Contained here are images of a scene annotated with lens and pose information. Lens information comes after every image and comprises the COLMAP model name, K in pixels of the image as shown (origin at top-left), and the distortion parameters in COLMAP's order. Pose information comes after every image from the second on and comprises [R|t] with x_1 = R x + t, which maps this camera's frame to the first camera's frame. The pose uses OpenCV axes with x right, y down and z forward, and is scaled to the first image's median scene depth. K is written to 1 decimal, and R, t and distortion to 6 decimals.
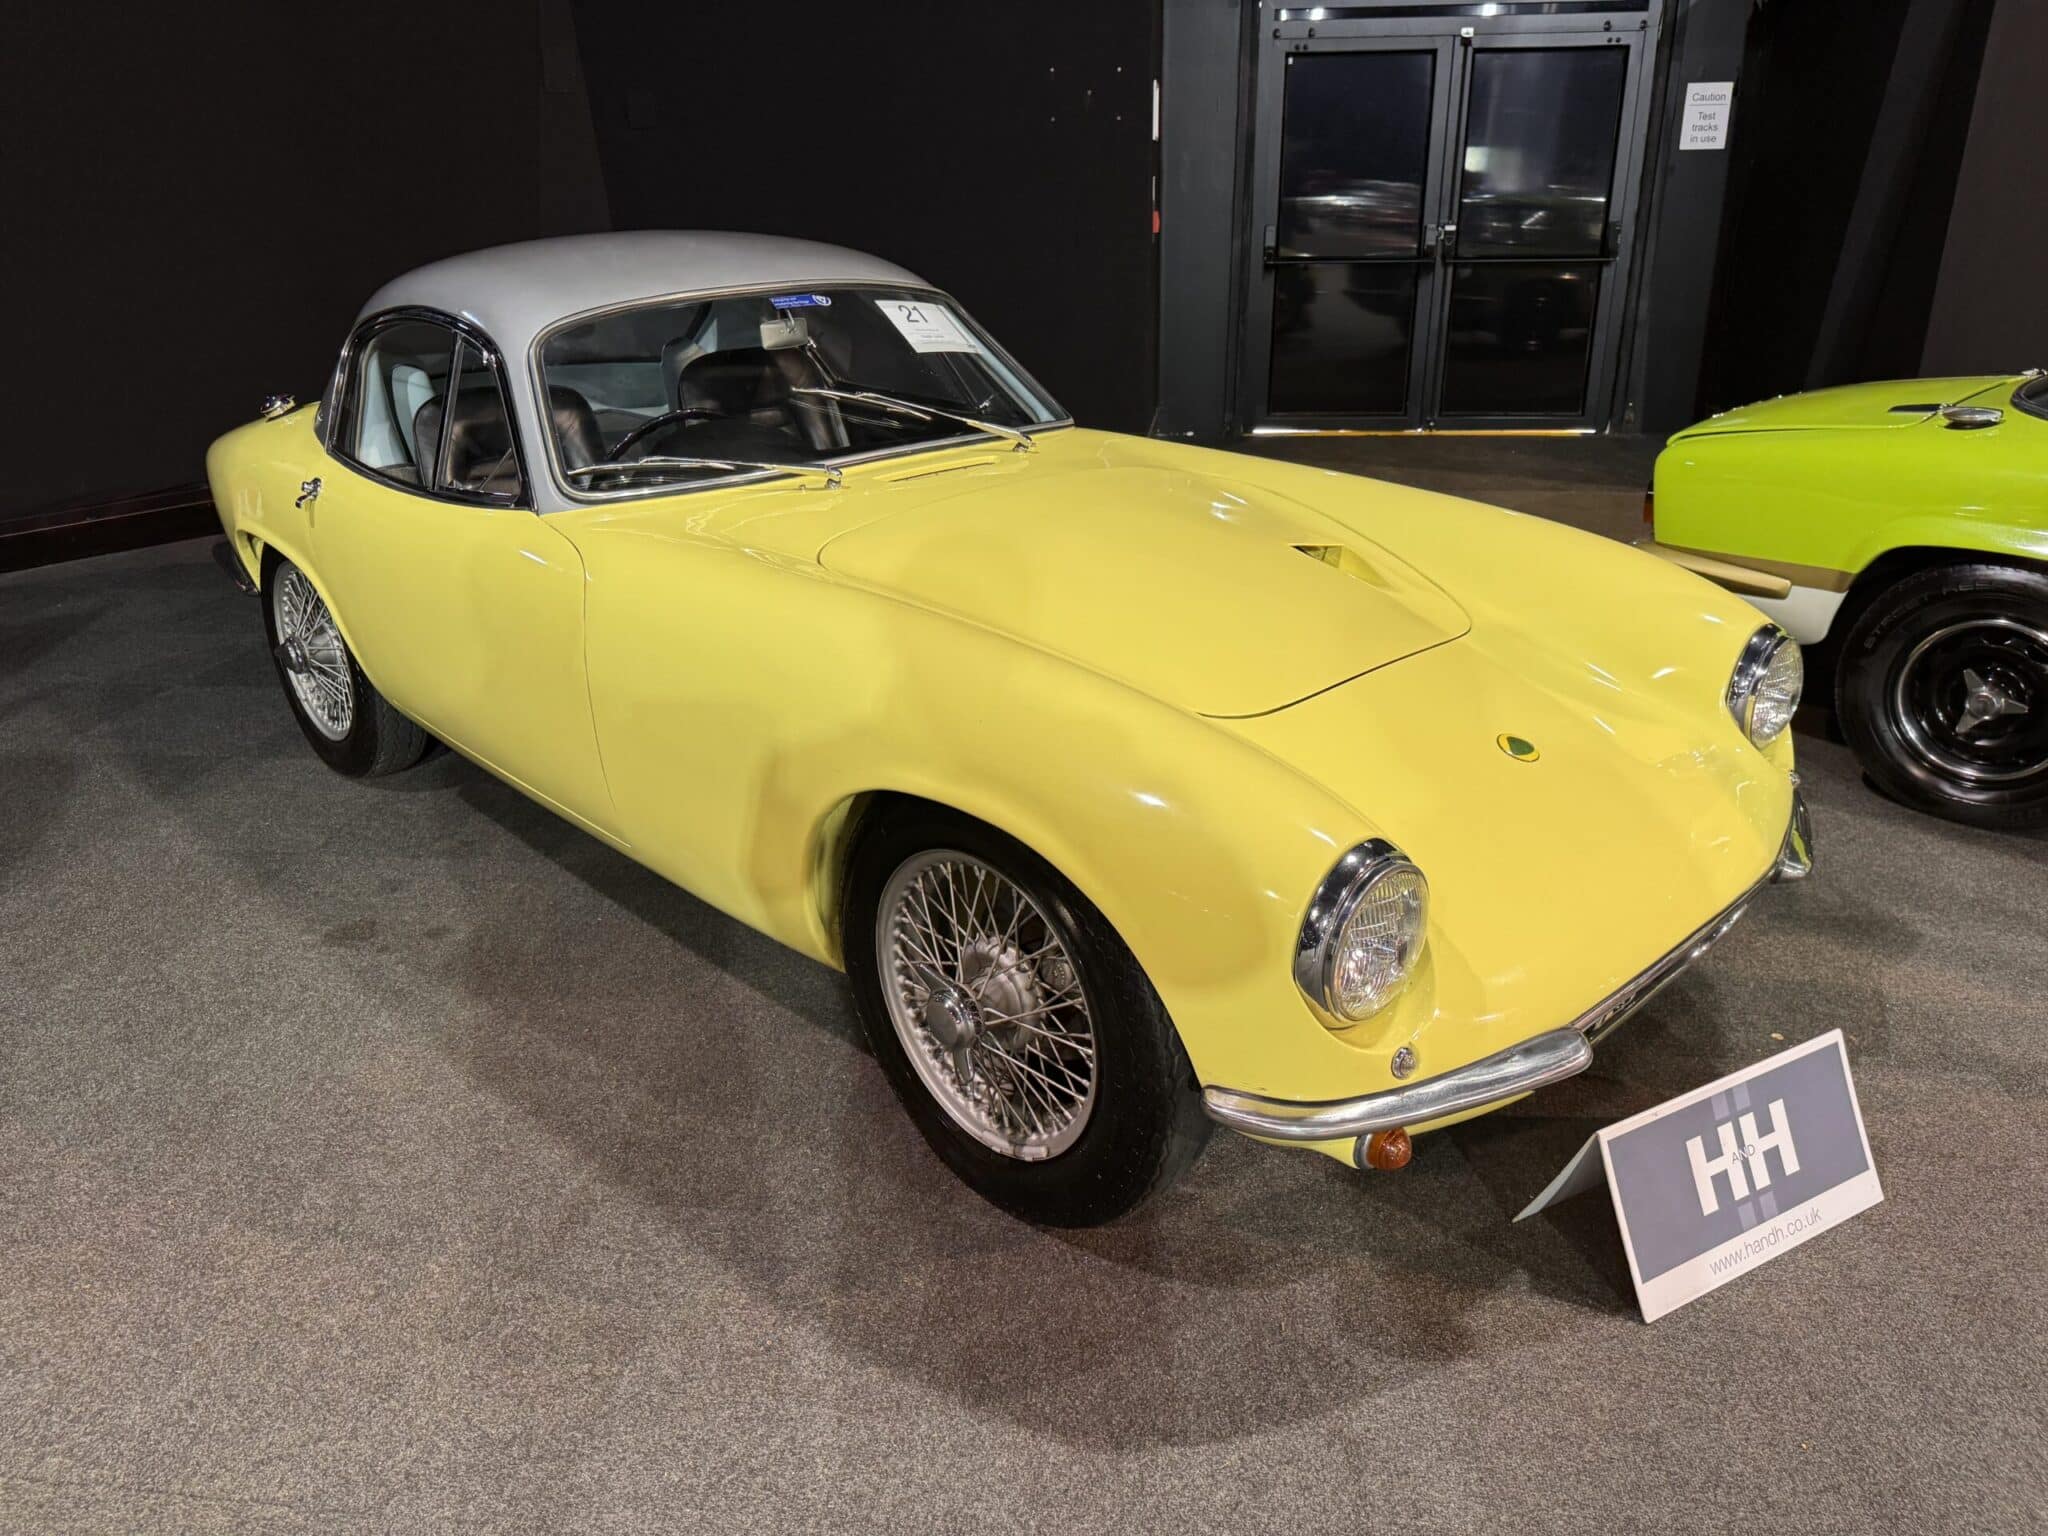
lens RADIAL K [[1462.3, 0, 1025.1], [0, 1462.3, 772.3], [0, 0, 1]] dist [0.015445, -0.024401]
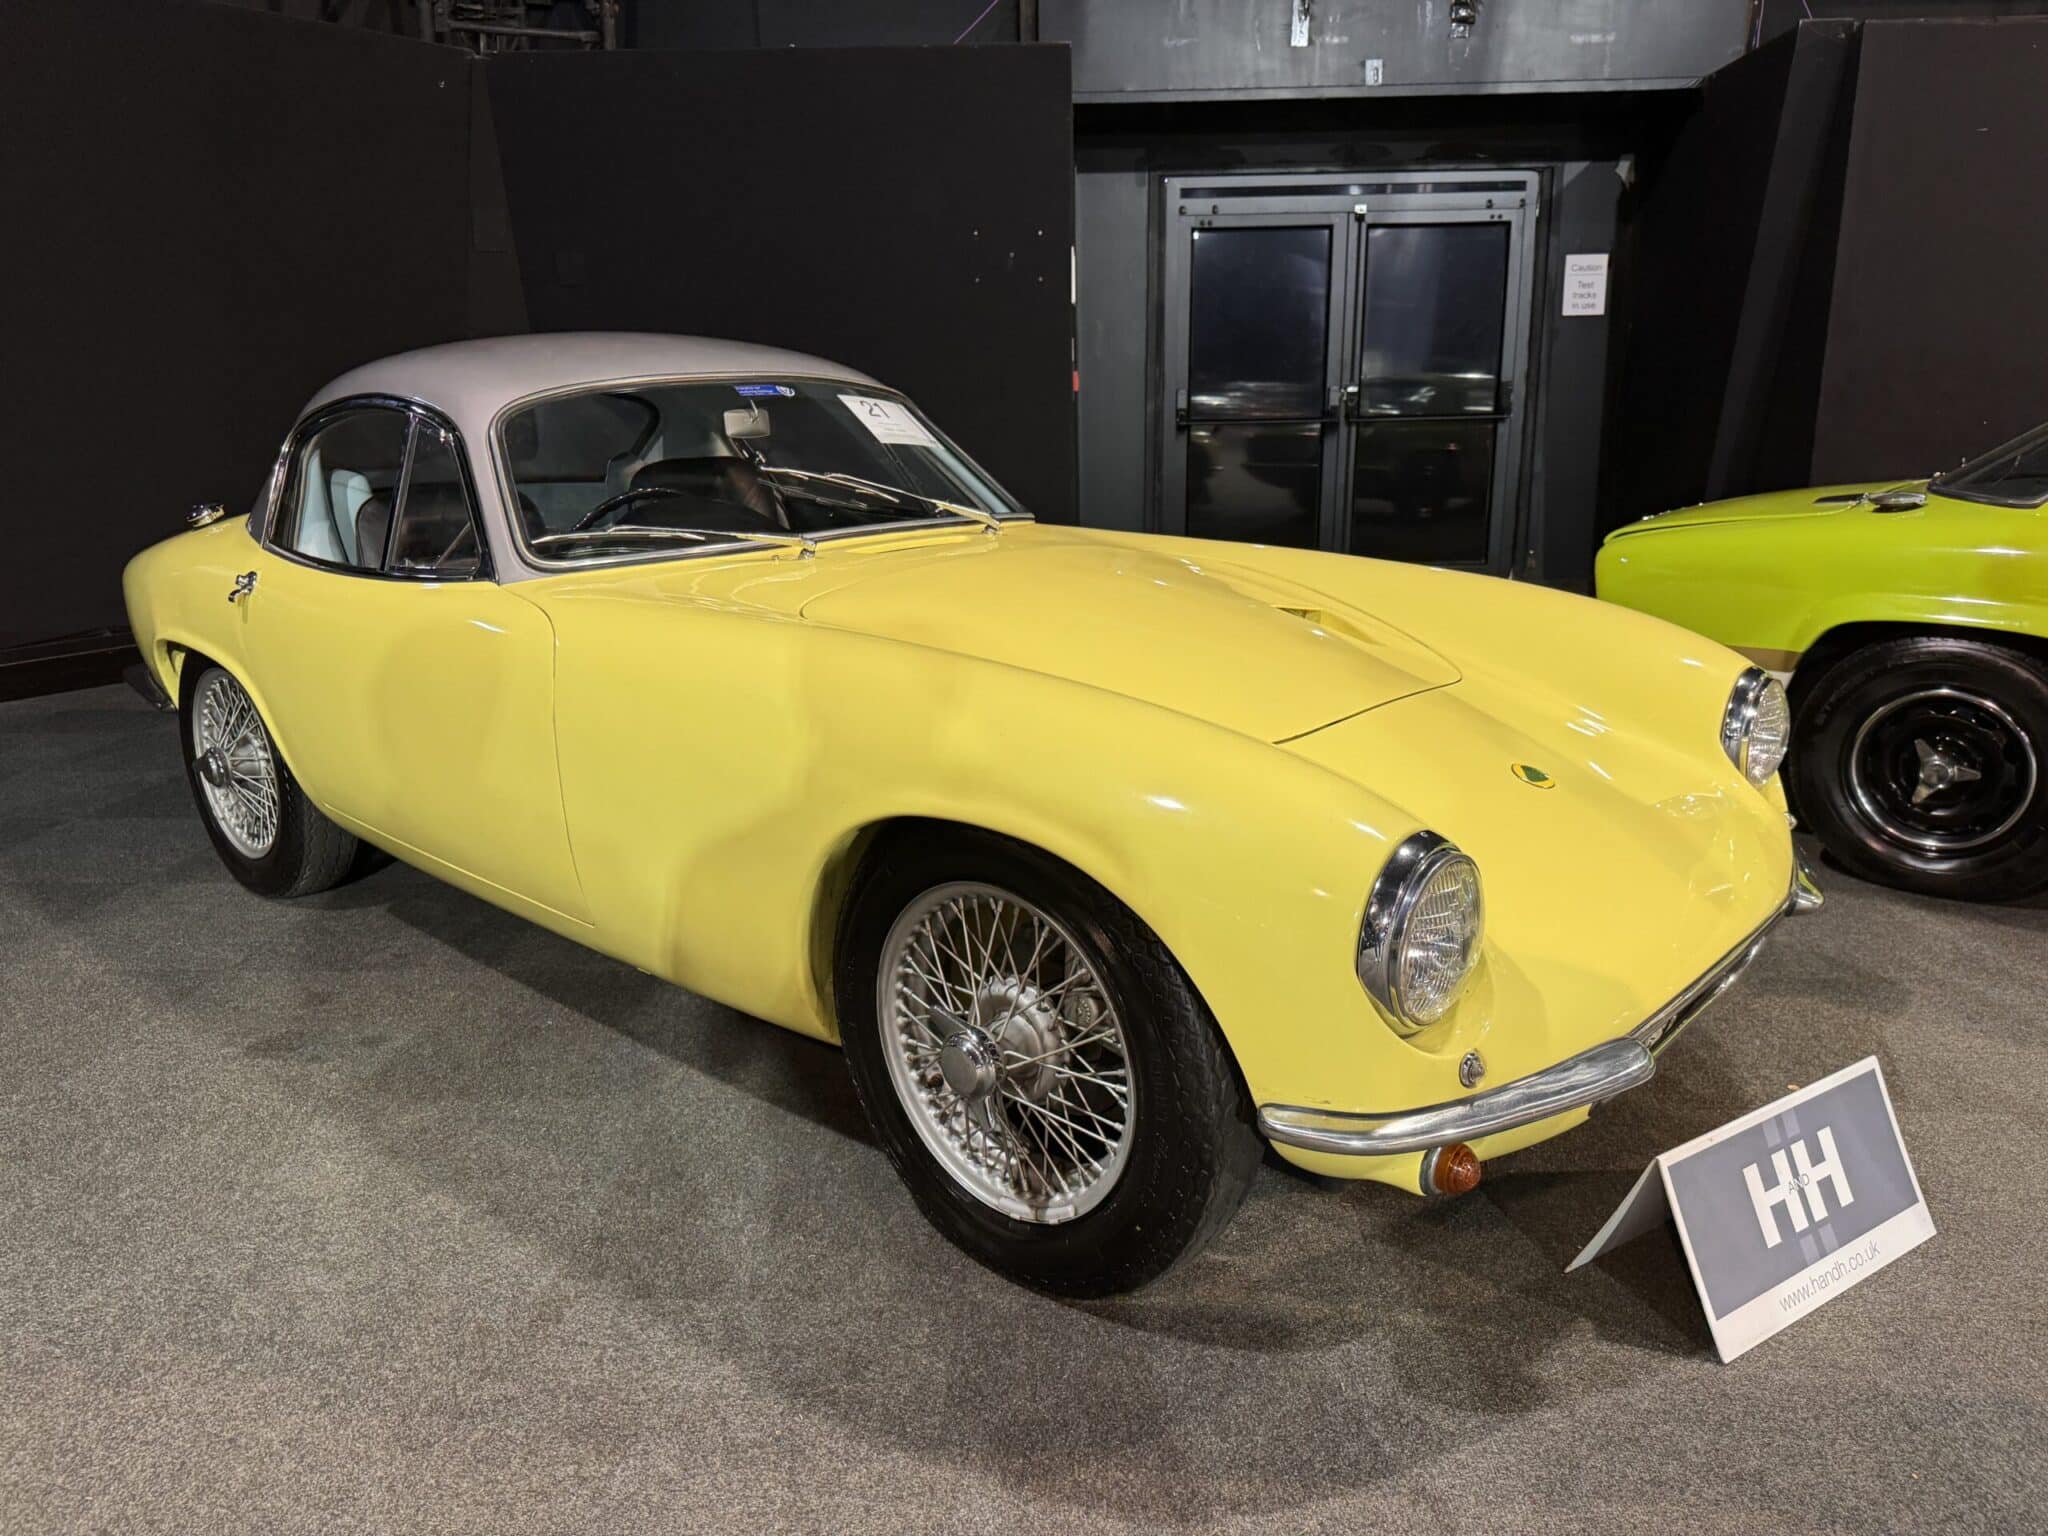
lens RADIAL K [[1462.3, 0, 1031.0], [0, 1462.3, 775.3], [0, 0, 1]] dist [0.015445, -0.024401]
pose [[0.997375, -0.018420, 0.070034, -0.060533], [0.026916, 0.992120, -0.122370, 0.083598], [-0.067228, 0.123934, 0.990010, 0.044741]]
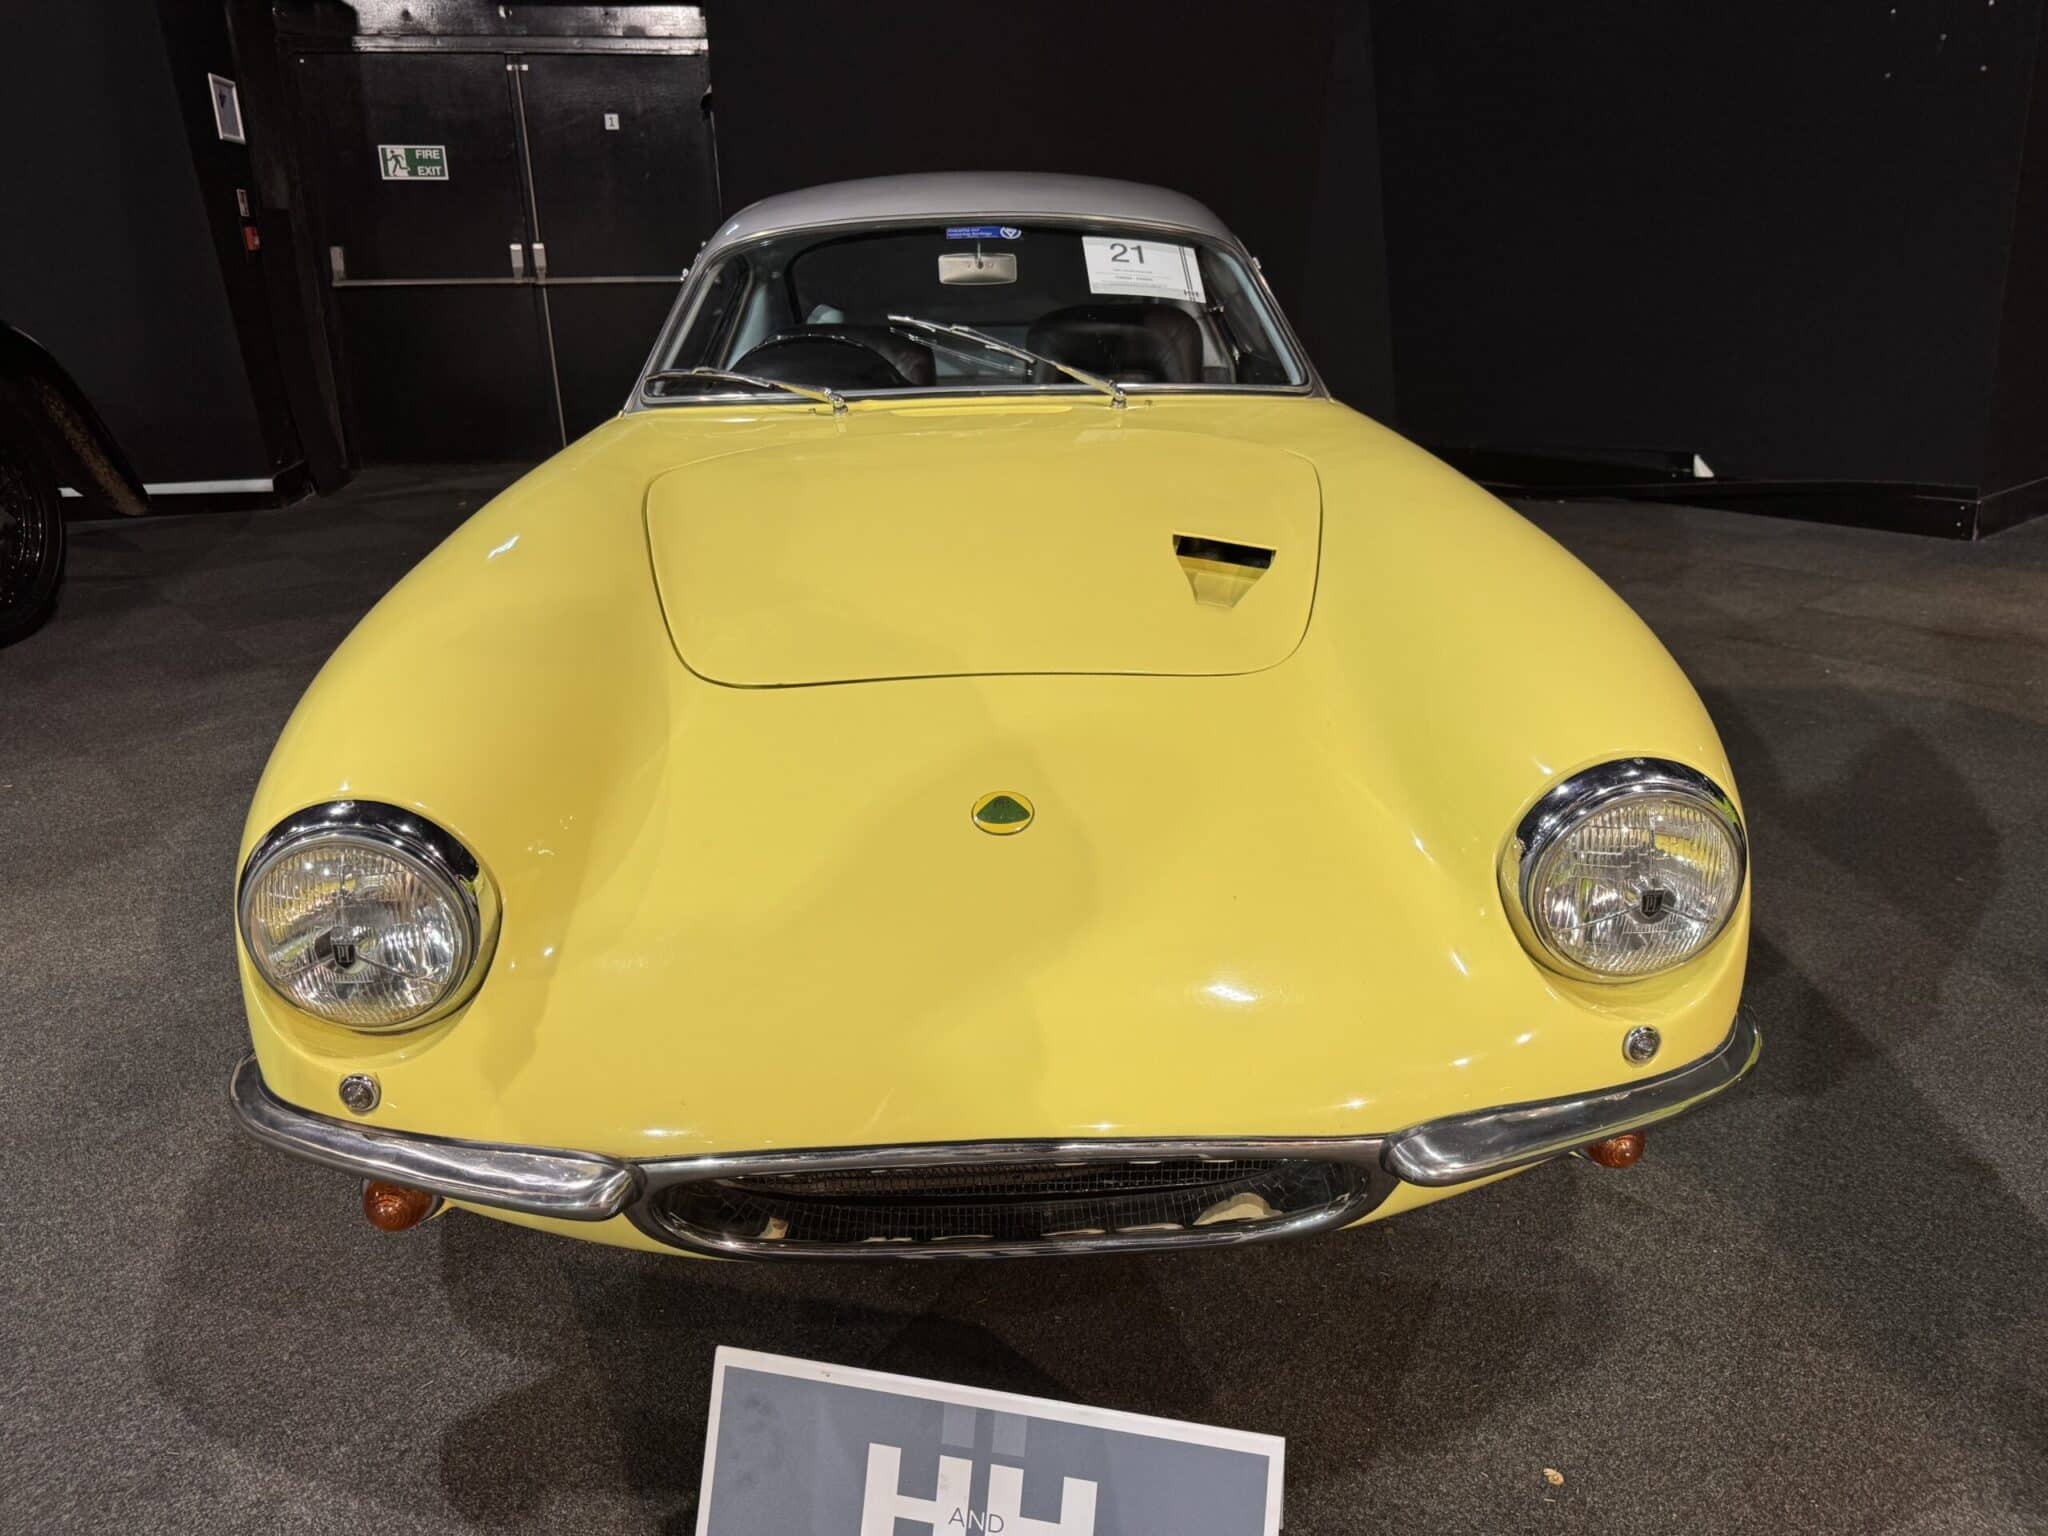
lens RADIAL K [[1462.3, 0, 1016.1], [0, 1462.3, 771.4], [0, 0, 1]] dist [0.015445, -0.024401]
pose [[0.743220, 0.235538, -0.626215, 0.684202], [-0.247645, 0.966351, 0.069558, -0.077407], [0.621527, 0.103382, 0.776541, 0.417943]]
